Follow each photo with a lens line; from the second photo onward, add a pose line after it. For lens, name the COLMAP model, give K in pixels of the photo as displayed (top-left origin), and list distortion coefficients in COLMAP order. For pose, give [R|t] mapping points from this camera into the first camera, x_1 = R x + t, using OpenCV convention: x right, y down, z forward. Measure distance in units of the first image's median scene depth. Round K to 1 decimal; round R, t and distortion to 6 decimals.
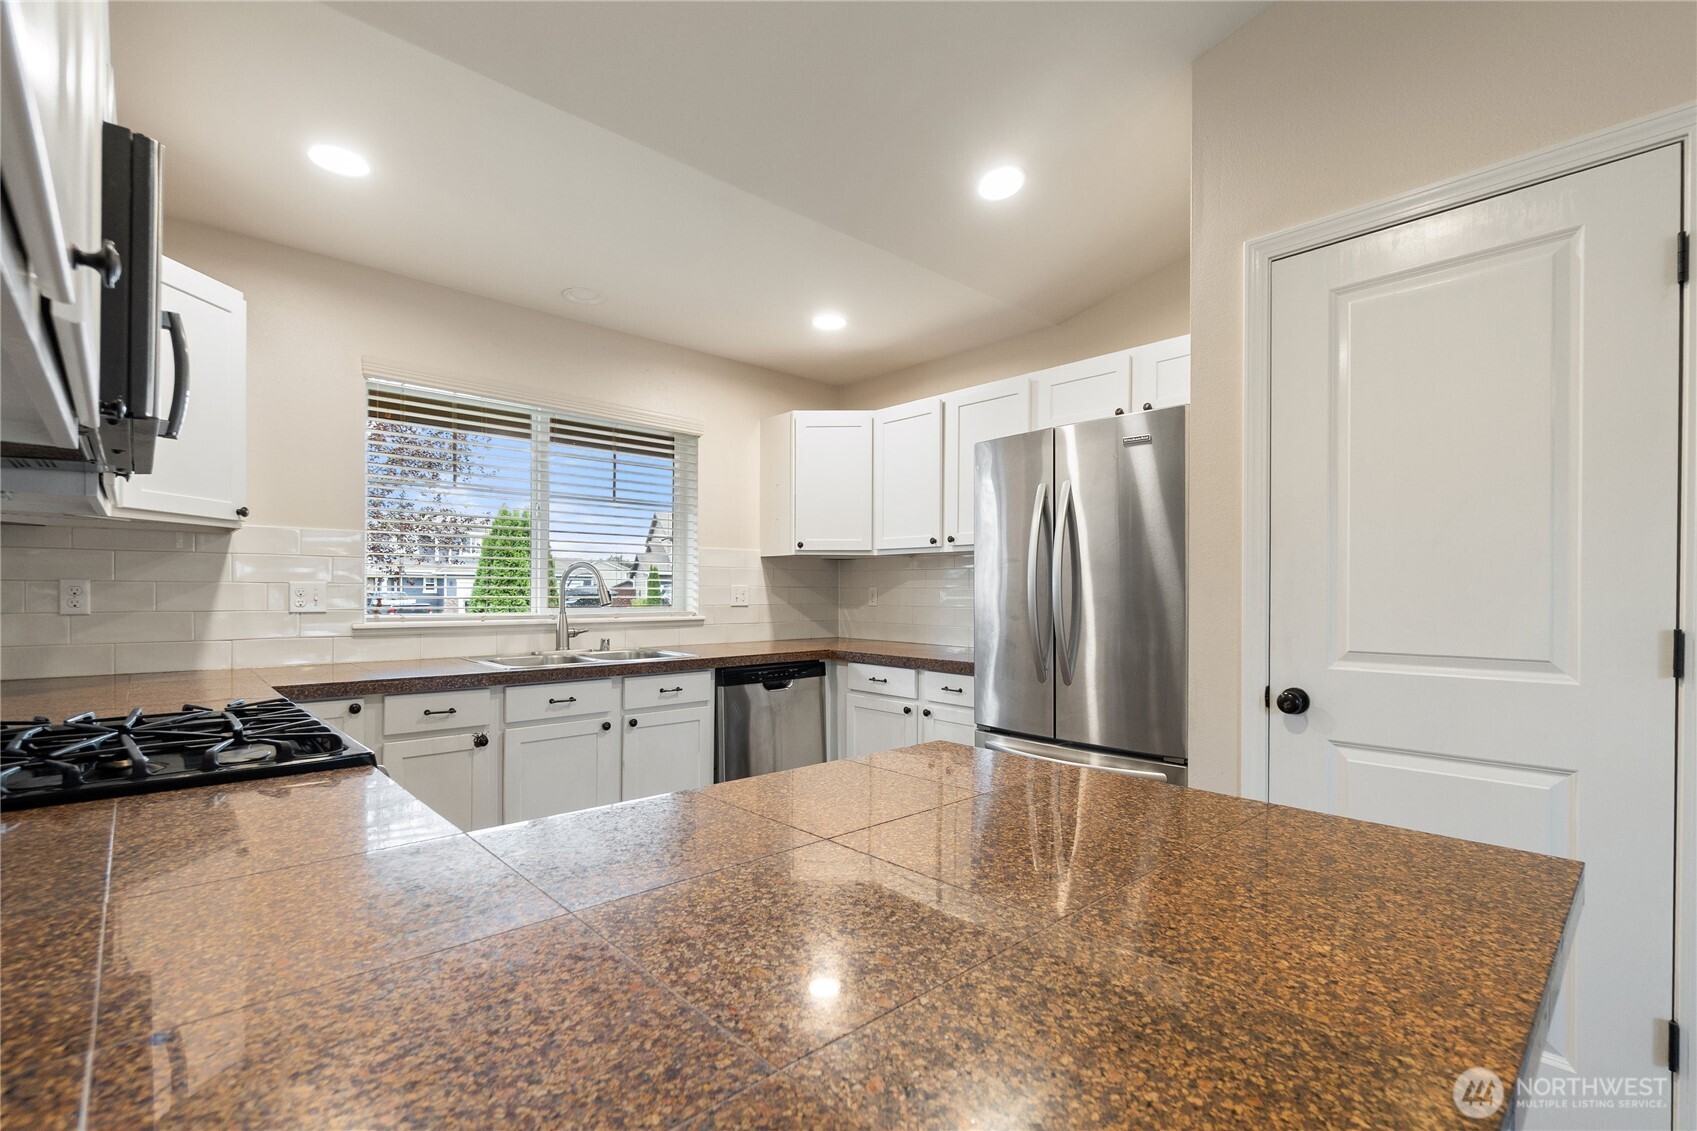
lens RADIAL K [[759.8, 0, 836.7], [0, 759.8, 594.4], [0, 0, 1]] dist [0.001282, -0.001999]
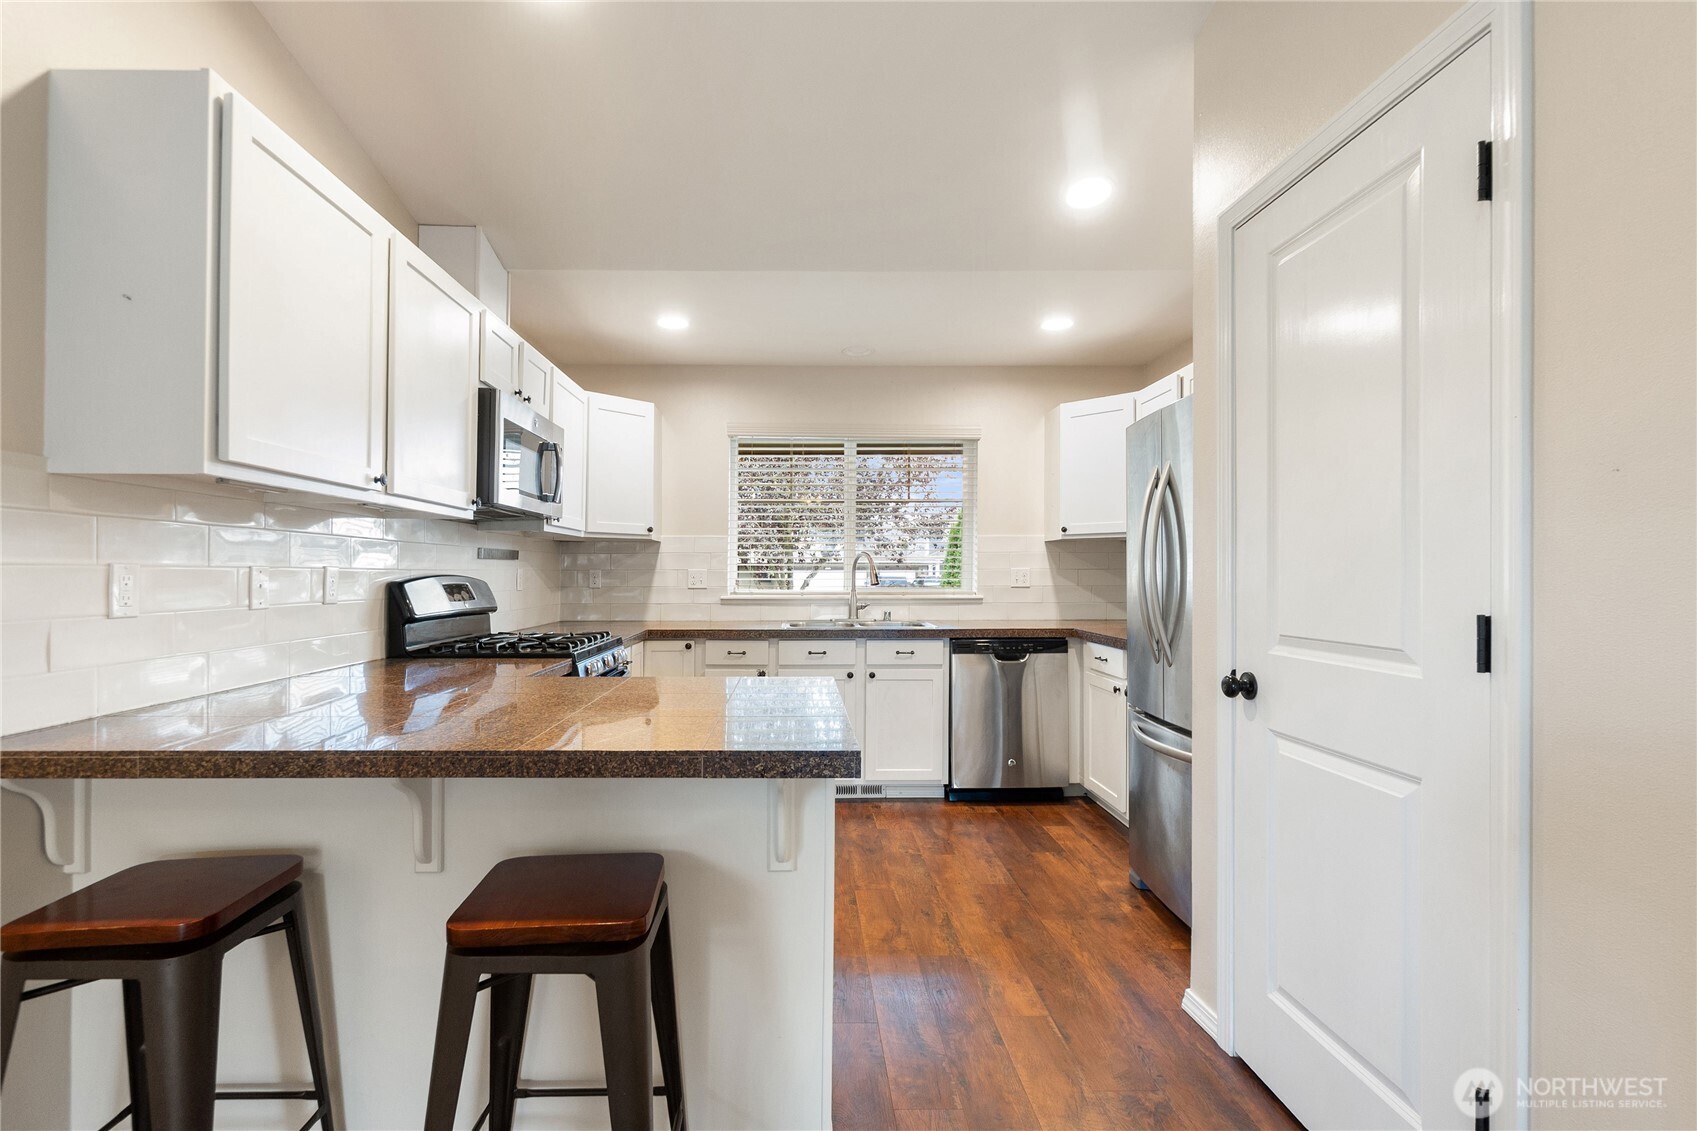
lens RADIAL K [[759.8, 0, 801.1], [0, 759.8, 572.6], [0, 0, 1]] dist [0.001282, -0.001999]
pose [[0.745056, -0.006821, -0.666968, 0.460260], [0.002683, 0.999970, -0.007230, 0.001927], [0.666997, 0.003598, 0.745052, -0.048087]]
